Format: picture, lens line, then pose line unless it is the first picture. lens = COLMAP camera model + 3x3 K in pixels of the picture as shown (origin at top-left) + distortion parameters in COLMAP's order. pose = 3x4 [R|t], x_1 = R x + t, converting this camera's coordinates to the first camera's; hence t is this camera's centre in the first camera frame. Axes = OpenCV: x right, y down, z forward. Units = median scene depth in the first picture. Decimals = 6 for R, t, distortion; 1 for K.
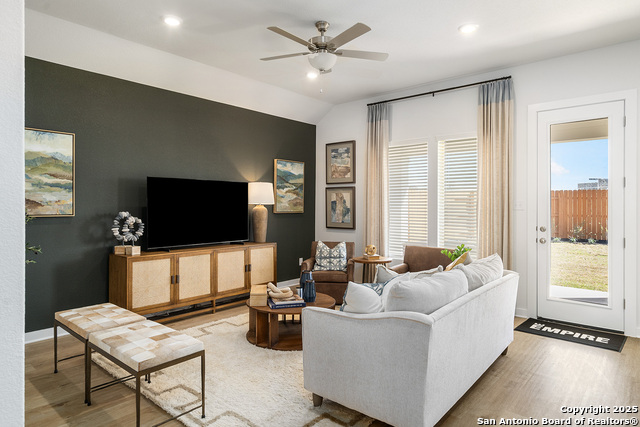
lens RADIAL K [[383.1, 0, 319.4], [0, 383.1, 206.6], [0, 0, 1]] dist [-0.000184, 0.000030]
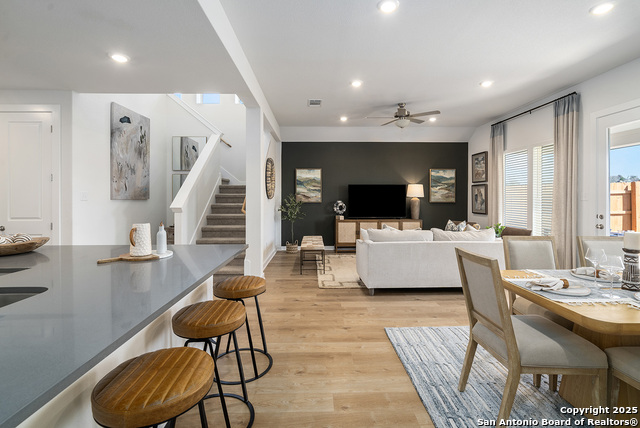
lens RADIAL K [[302.3, 0, 324.7], [0, 302.3, 205.9], [0, 0, 1]] dist [-0.004094, 0.010892]
pose [[0.680423, 0.015925, -0.732647, 0.509941], [0.000840, 0.999746, 0.022511, 0.002595], [0.732819, -0.015933, 0.680237, -0.195369]]
